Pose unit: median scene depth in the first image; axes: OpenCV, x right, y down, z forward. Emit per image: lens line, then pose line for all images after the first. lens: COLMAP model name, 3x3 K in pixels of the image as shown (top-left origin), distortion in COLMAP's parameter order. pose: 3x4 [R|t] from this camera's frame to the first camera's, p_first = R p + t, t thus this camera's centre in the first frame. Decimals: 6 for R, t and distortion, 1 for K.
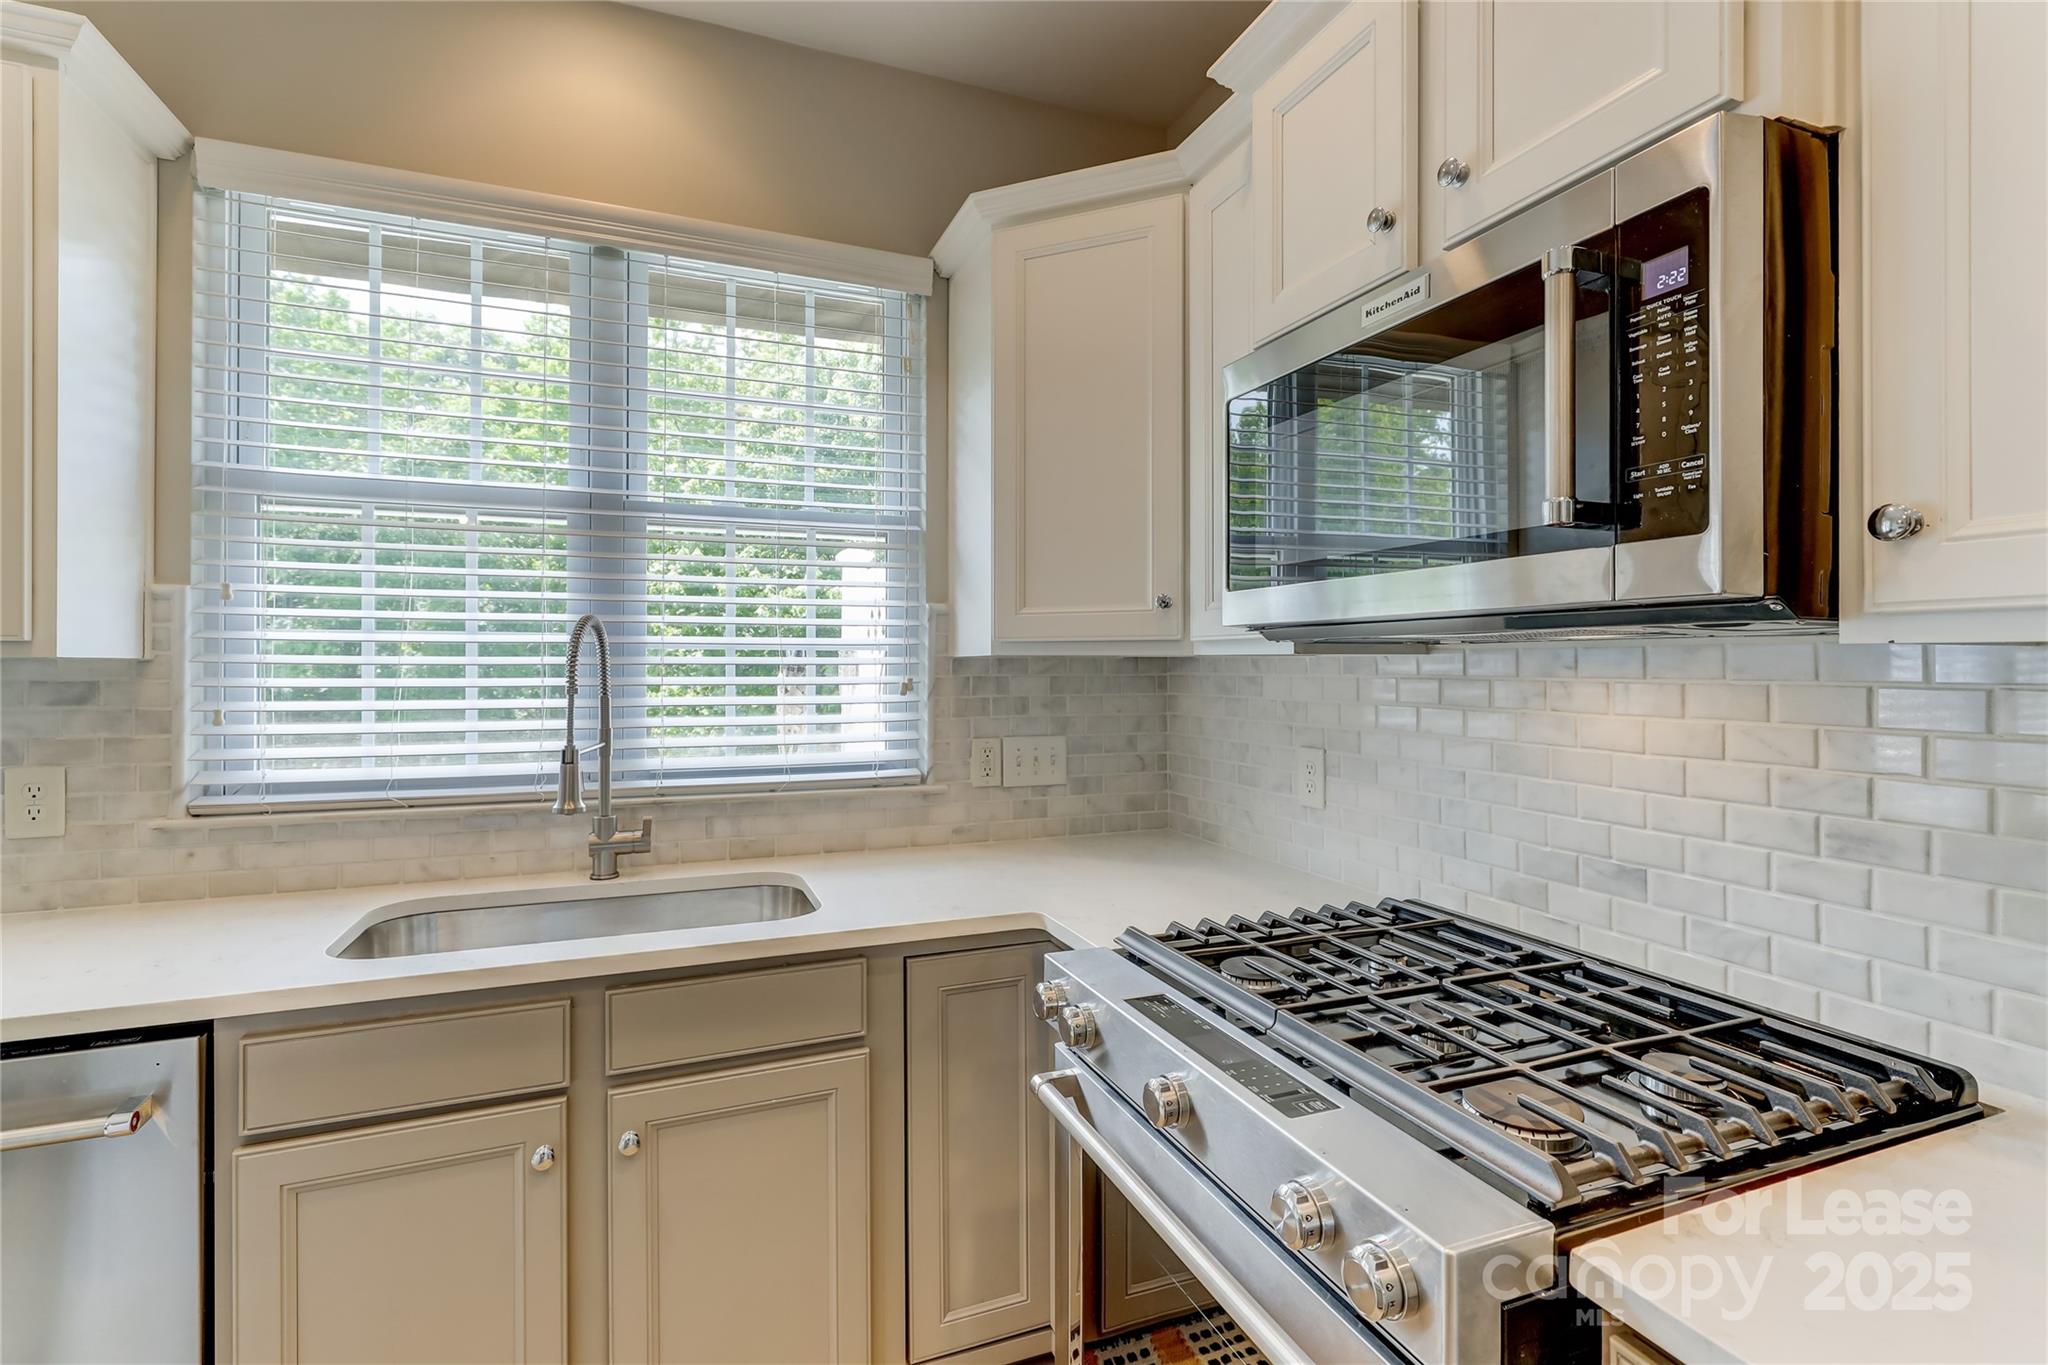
lens RADIAL K [[943.7, 0, 1026.1], [0, 943.7, 661.0], [0, 0, 1]] dist [0.003729, -0.001839]
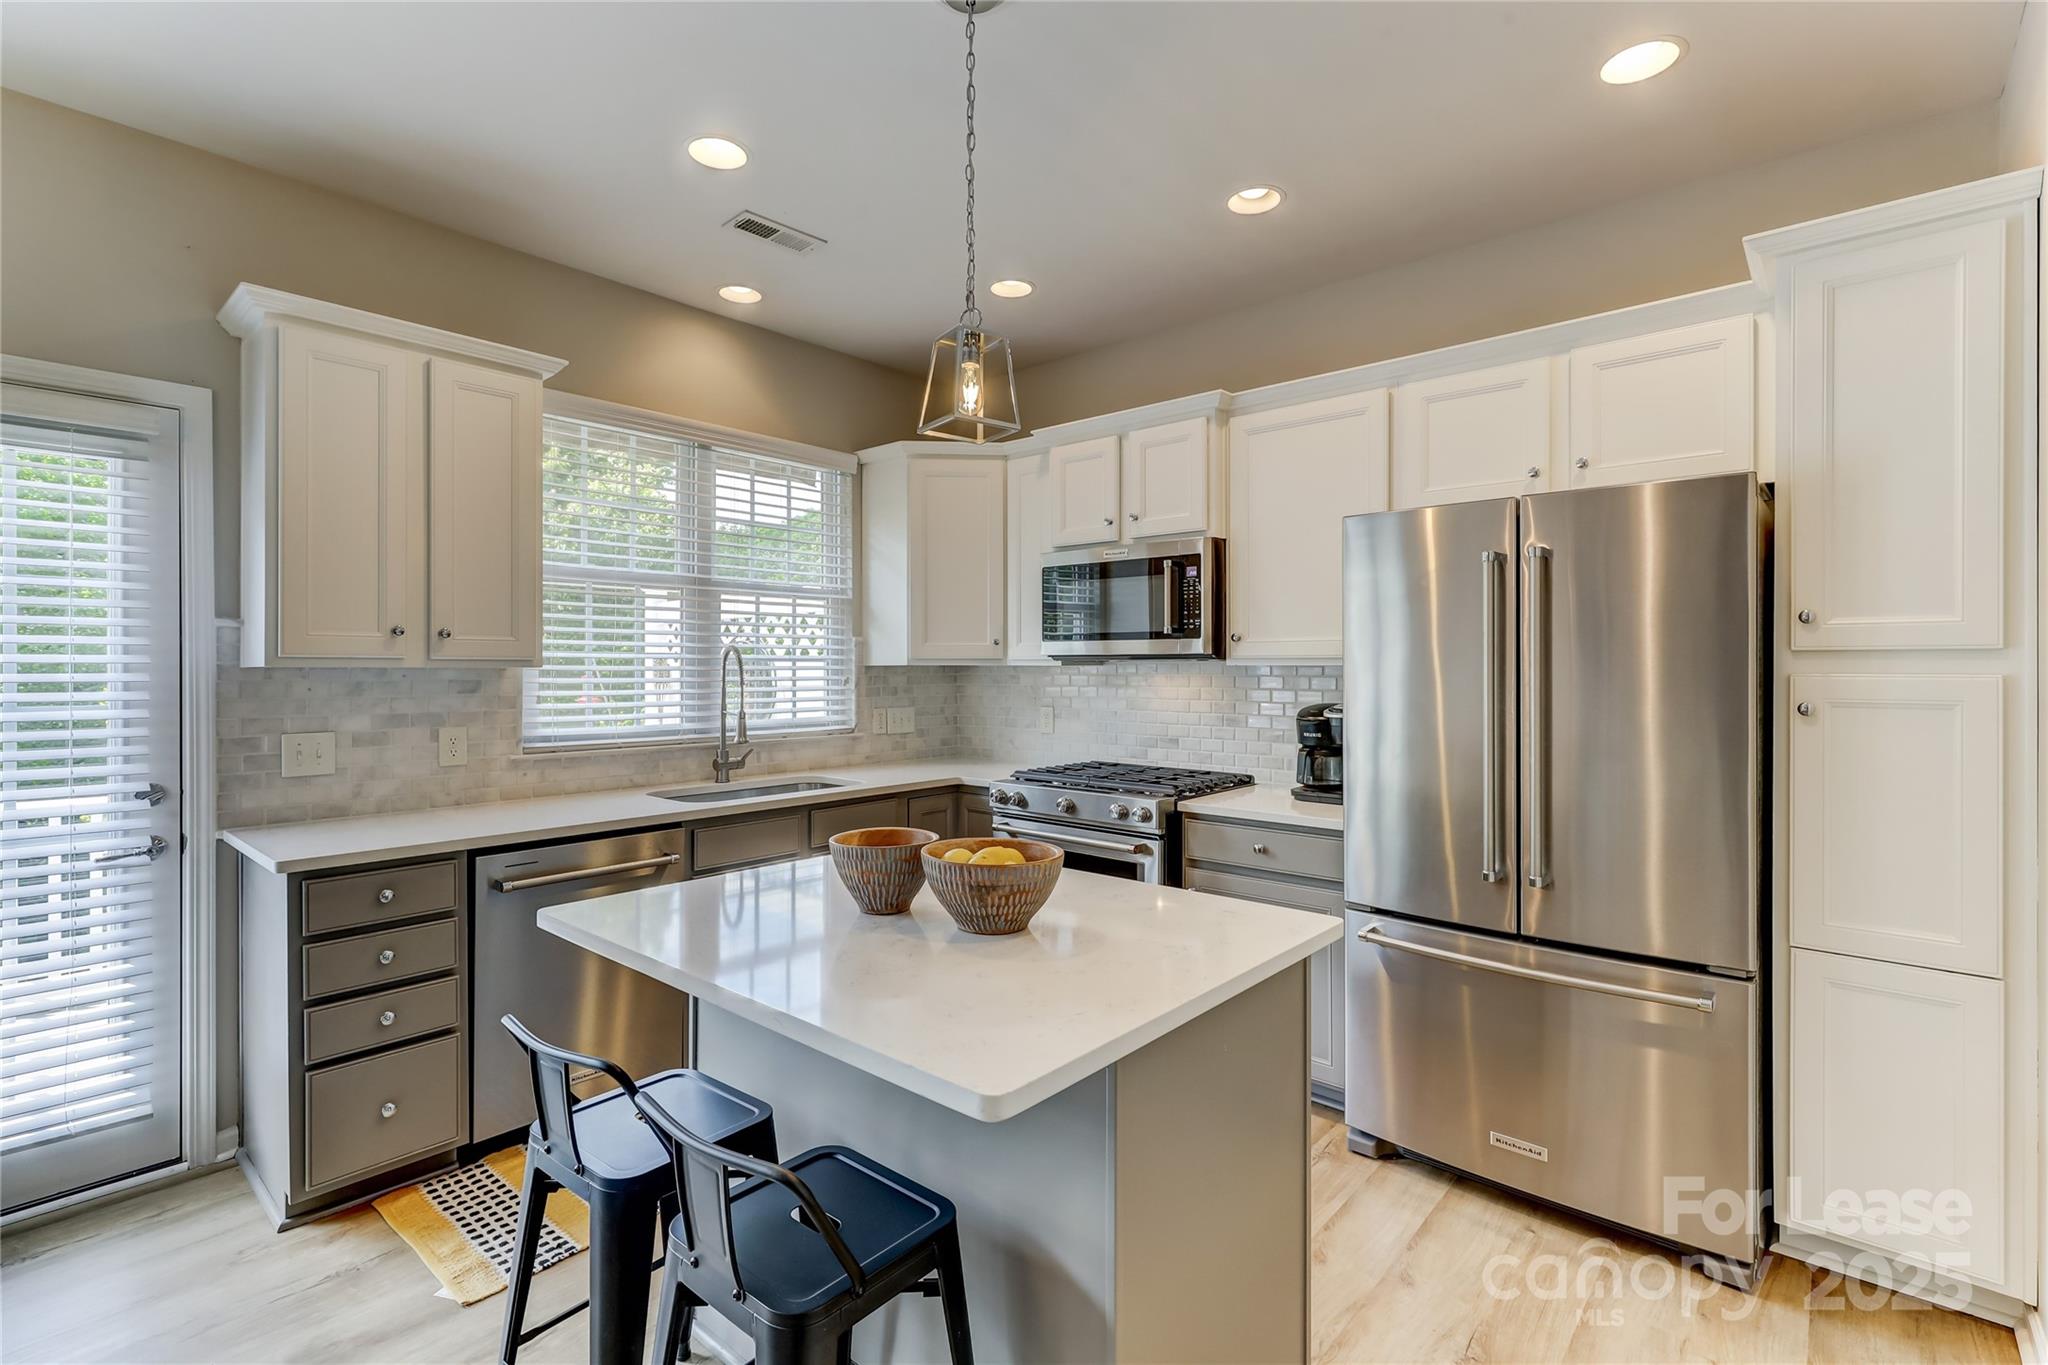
lens RADIAL K [[943.7, 0, 1019.1], [0, 943.7, 667.5], [0, 0, 1]] dist [0.003729, -0.001839]
pose [[0.890390, -0.001700, 0.455195, -0.897640], [-0.000953, 0.999984, 0.005598, -0.014834], [-0.455197, -0.005418, 0.890374, -1.113771]]
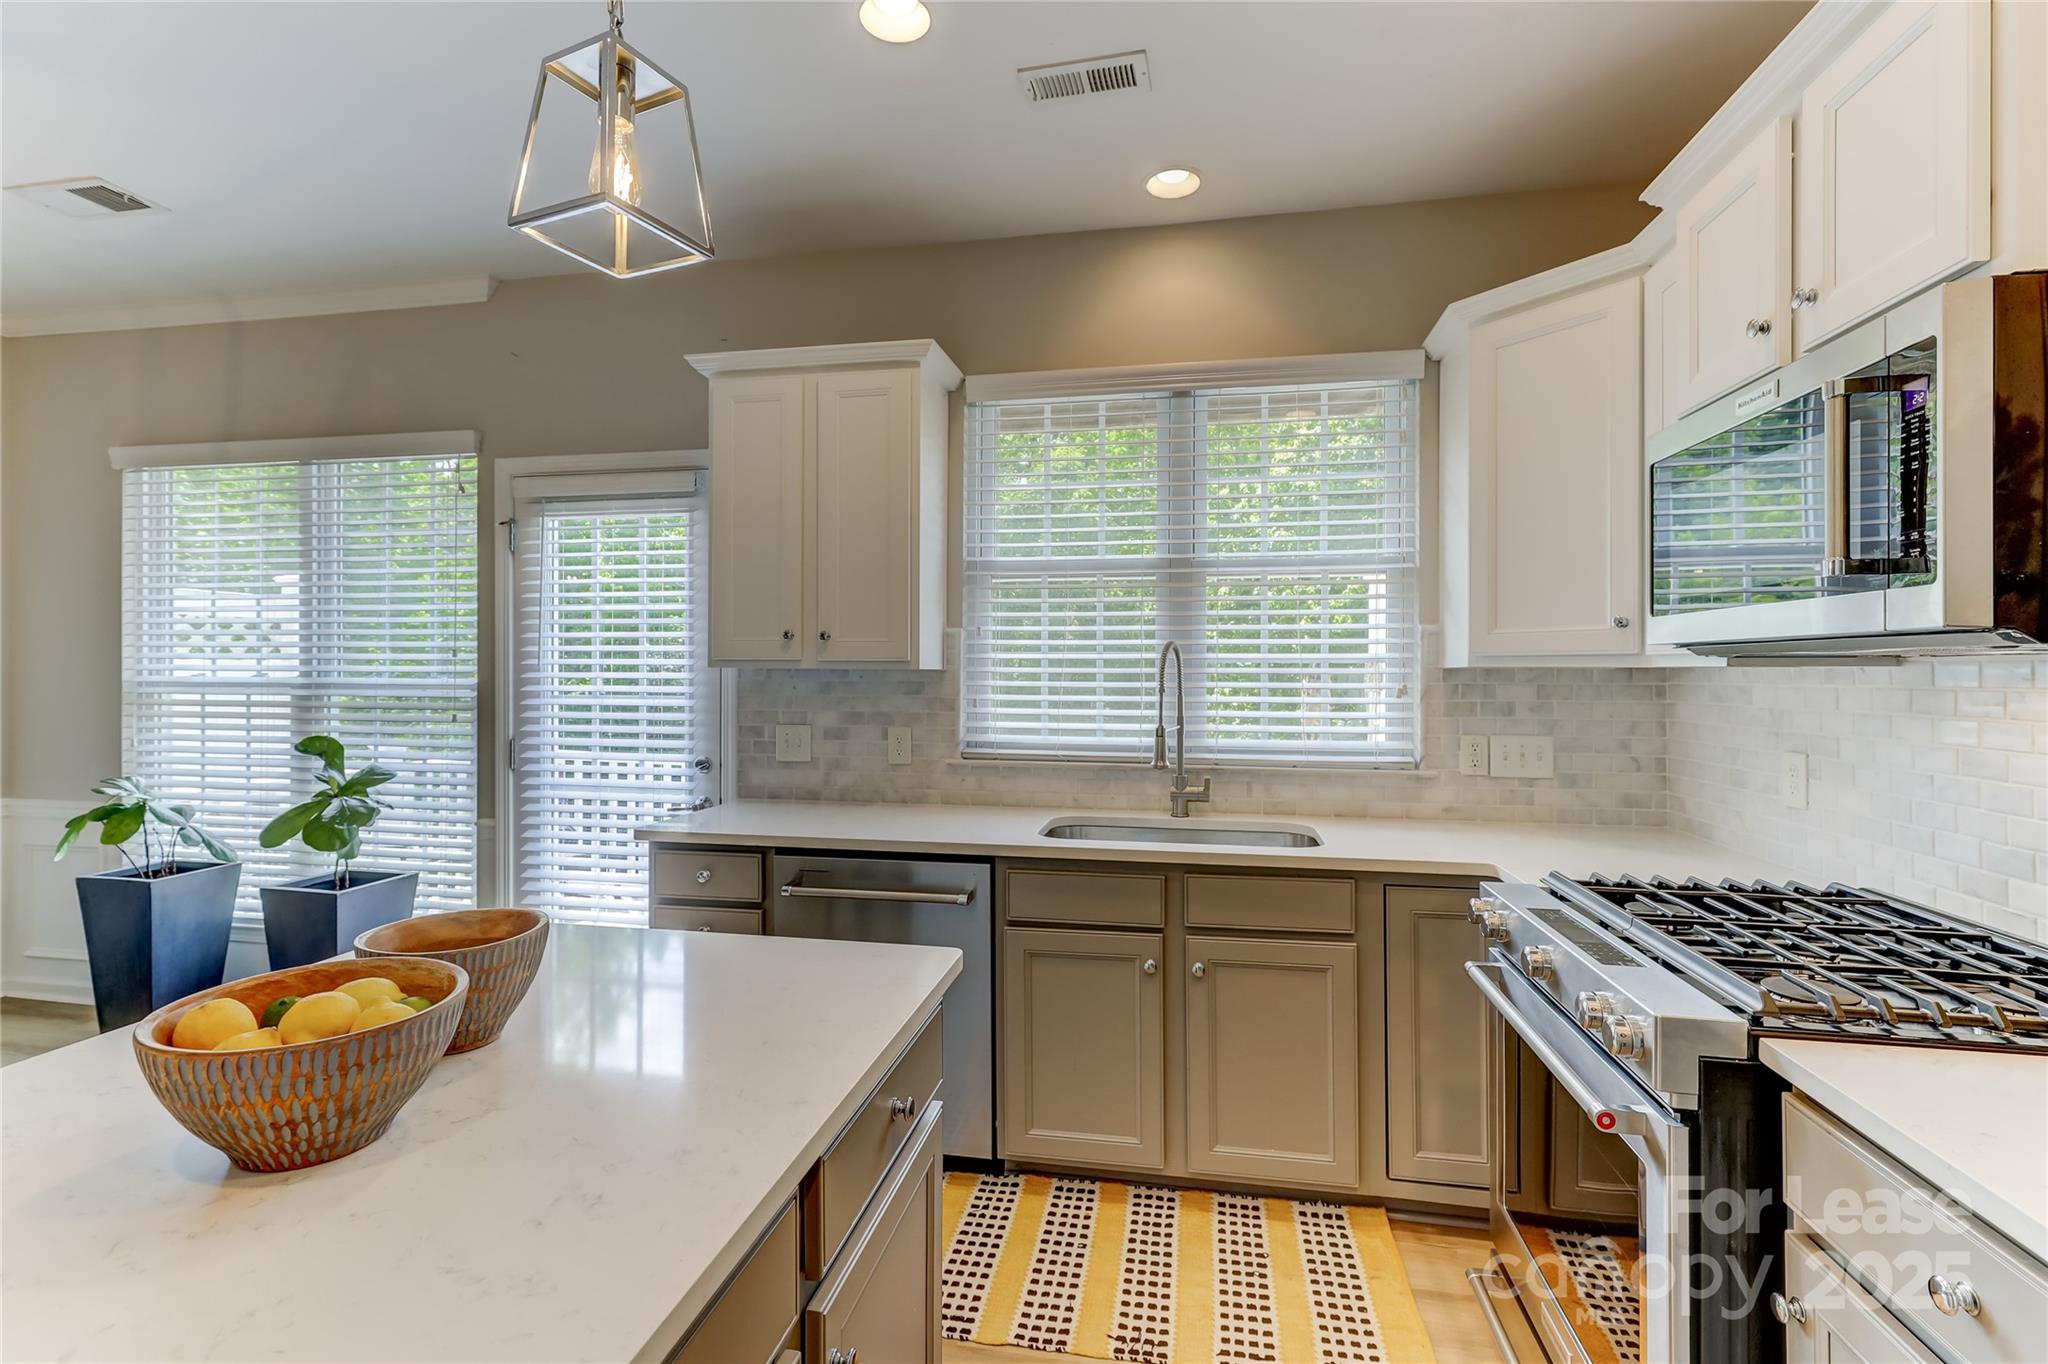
lens RADIAL K [[943.7, 0, 1011.0], [0, 943.7, 670.6], [0, 0, 1]] dist [0.003729, -0.001839]
pose [[0.837359, 0.000717, -0.546653, 0.166311], [0.000373, 0.999998, 0.001883, -0.004172], [0.546653, -0.001780, 0.837357, -0.452086]]
